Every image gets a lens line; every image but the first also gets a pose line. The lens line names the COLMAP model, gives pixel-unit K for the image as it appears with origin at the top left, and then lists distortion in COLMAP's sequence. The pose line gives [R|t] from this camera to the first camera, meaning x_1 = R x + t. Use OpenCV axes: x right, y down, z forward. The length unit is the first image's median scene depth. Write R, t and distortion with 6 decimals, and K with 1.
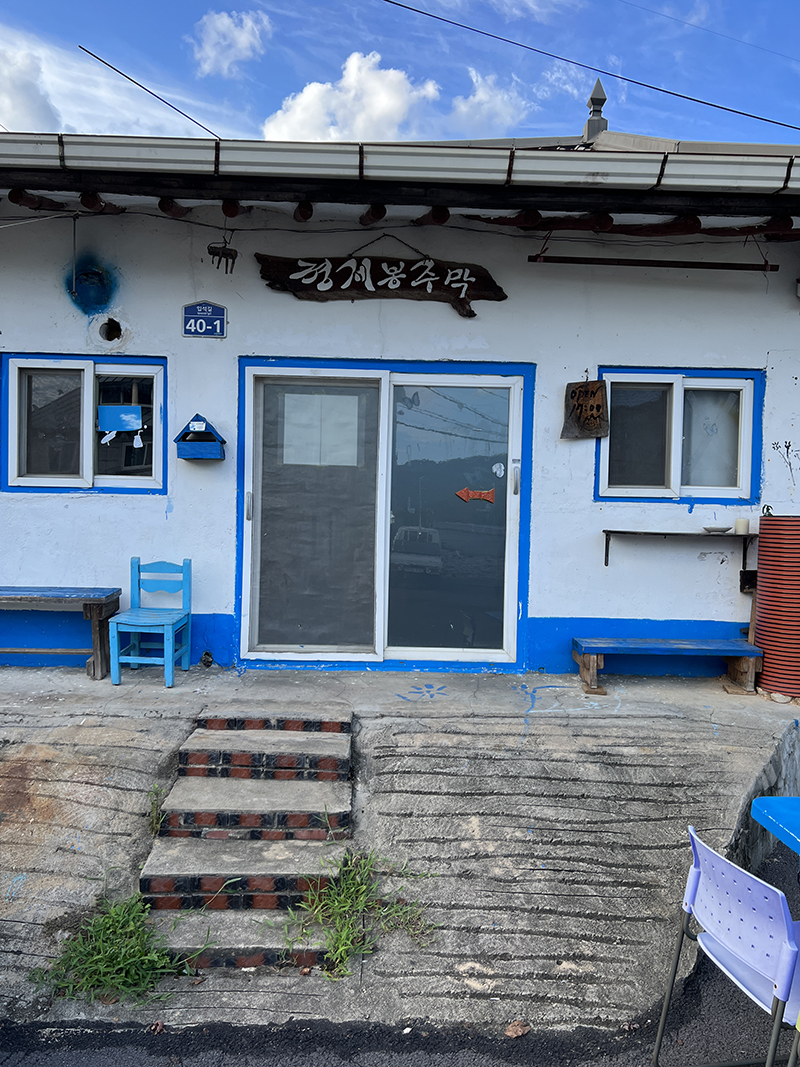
lens RADIAL K [[805.2, 0, 393.6], [0, 805.2, 534.1], [0, 0, 1]] dist [0.051864, -0.060494]
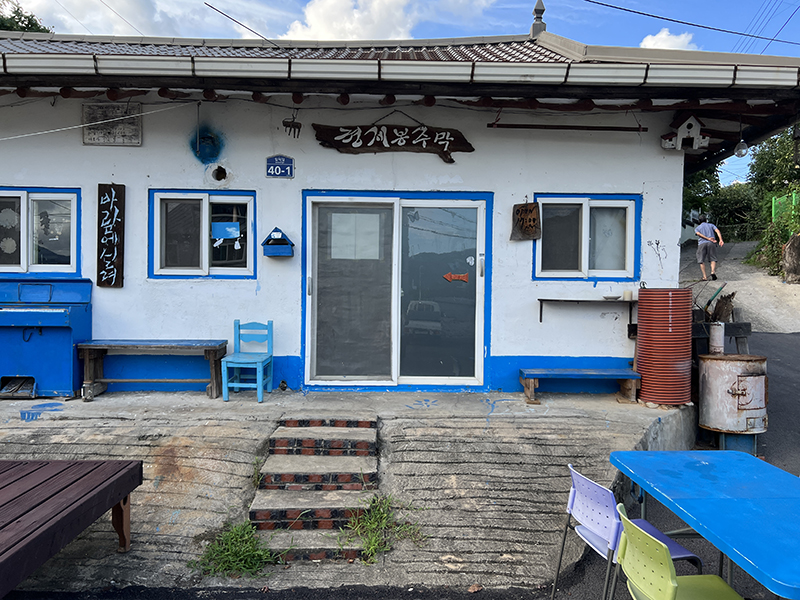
lens RADIAL K [[603.7, 0, 400.0], [0, 603.7, 300.0], [0, 0, 1]] dist [0.051864, -0.060494]
pose [[0.999850, -0.010654, -0.013656, 0.010908], [0.010467, 0.999852, -0.013686, 0.010737], [0.013800, 0.013541, 0.999813, -0.172412]]
